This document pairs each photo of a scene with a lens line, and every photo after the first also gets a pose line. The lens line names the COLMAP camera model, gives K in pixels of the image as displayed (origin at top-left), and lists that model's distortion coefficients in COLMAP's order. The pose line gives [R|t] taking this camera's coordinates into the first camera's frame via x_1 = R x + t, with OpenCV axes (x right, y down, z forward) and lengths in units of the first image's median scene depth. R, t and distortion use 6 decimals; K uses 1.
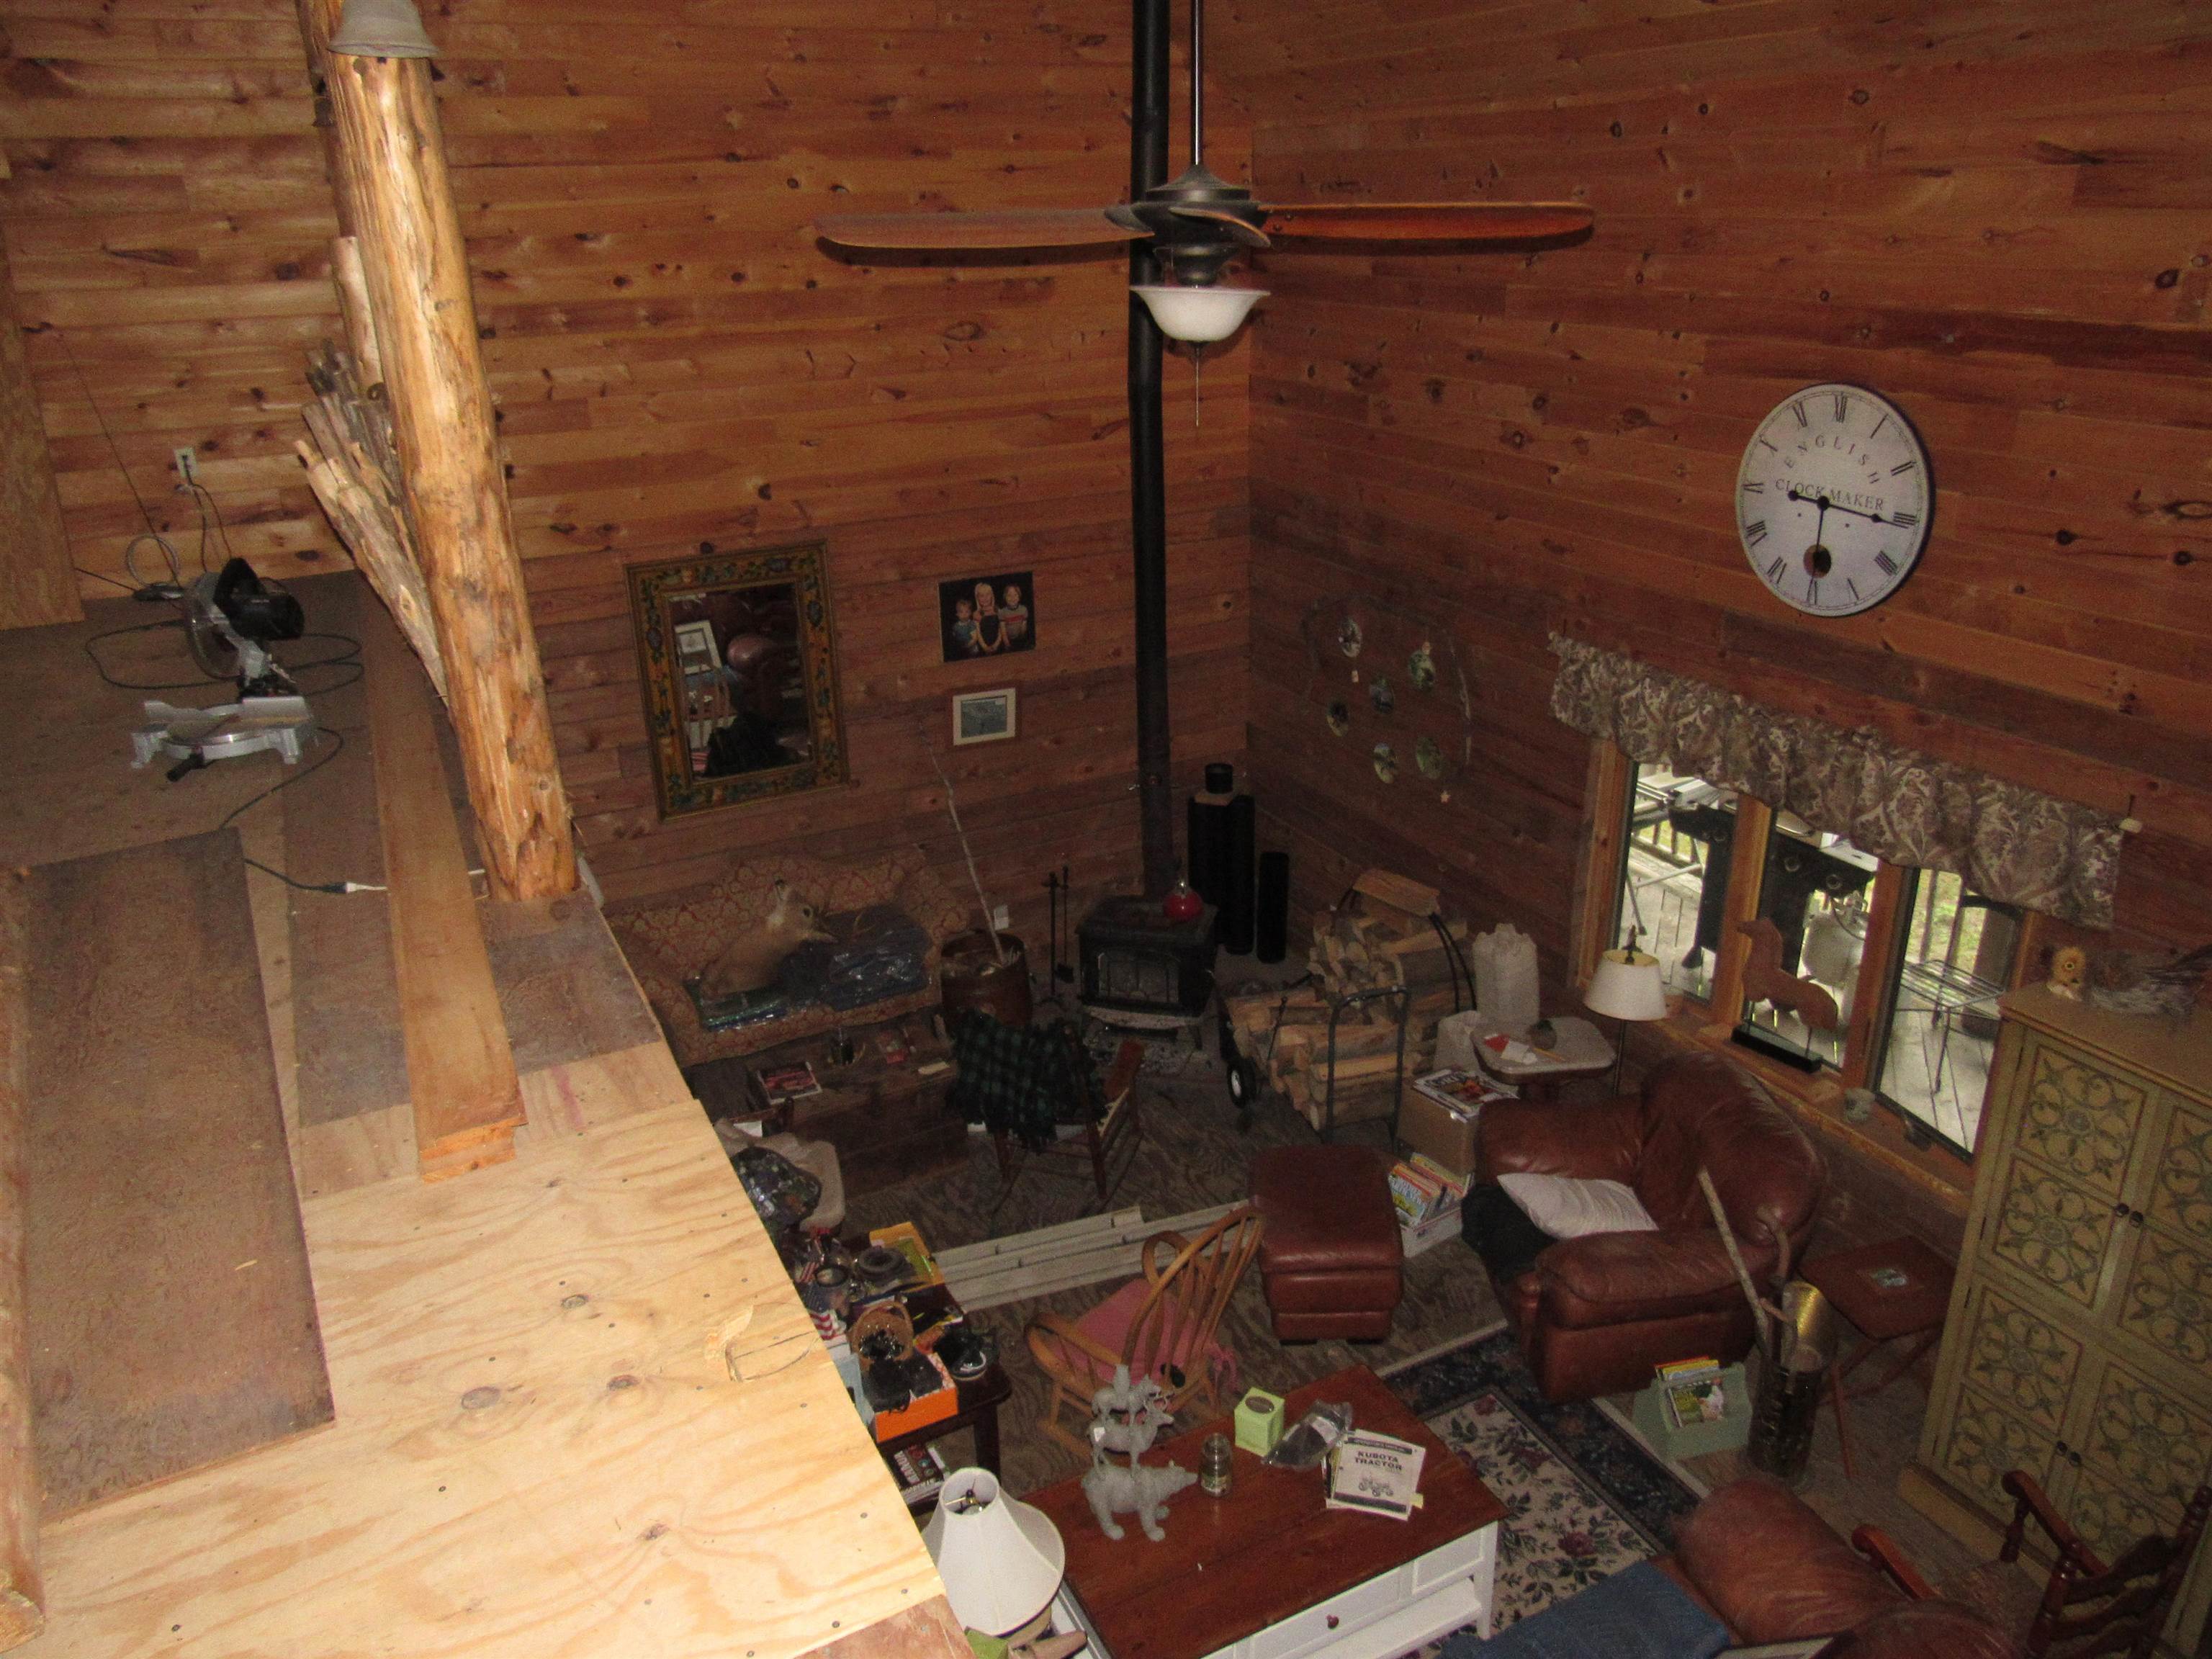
lens RADIAL K [[1577.6, 0, 1112.0], [0, 1577.6, 820.0], [0, 0, 1]] dist [-0.030696, 0.000896]
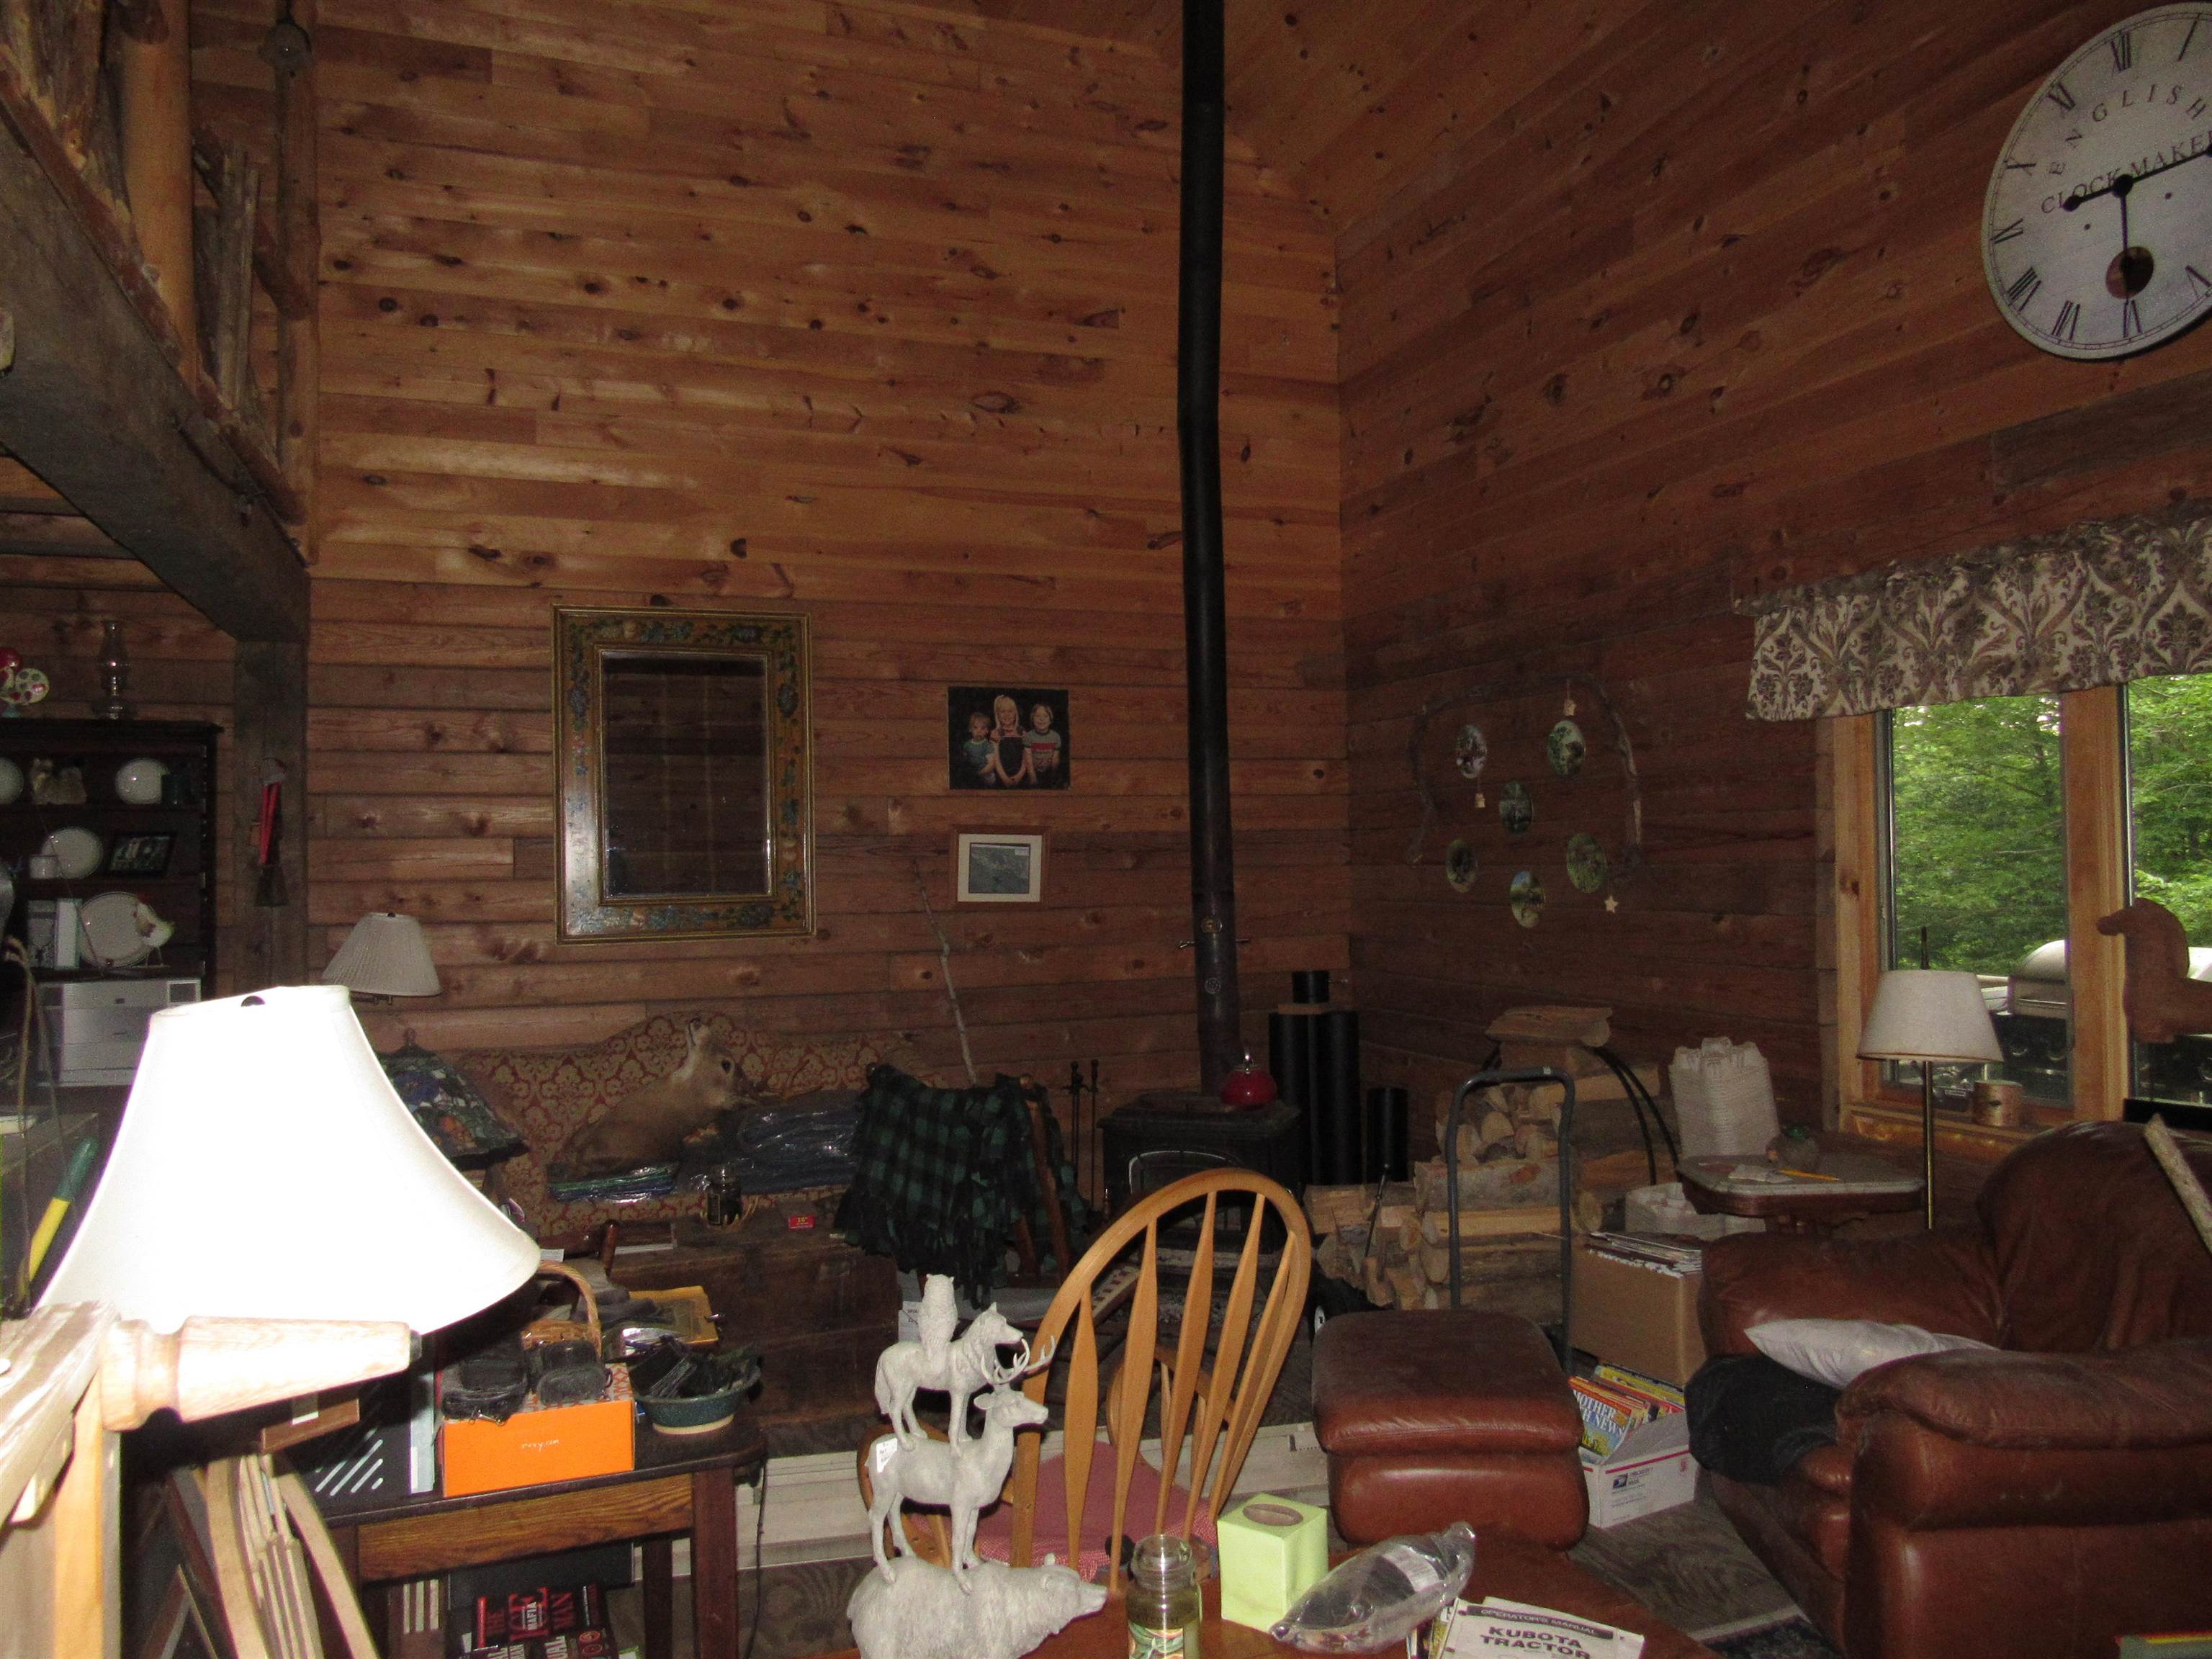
lens RADIAL K [[1577.6, 0, 1108.1], [0, 1577.6, 820.2], [0, 0, 1]] dist [-0.030696, 0.000896]
pose [[0.994341, 0.003384, -0.106184, 0.060351], [-0.044649, 0.920247, -0.388782, 0.233830], [0.096400, 0.391322, 0.915191, 0.311075]]
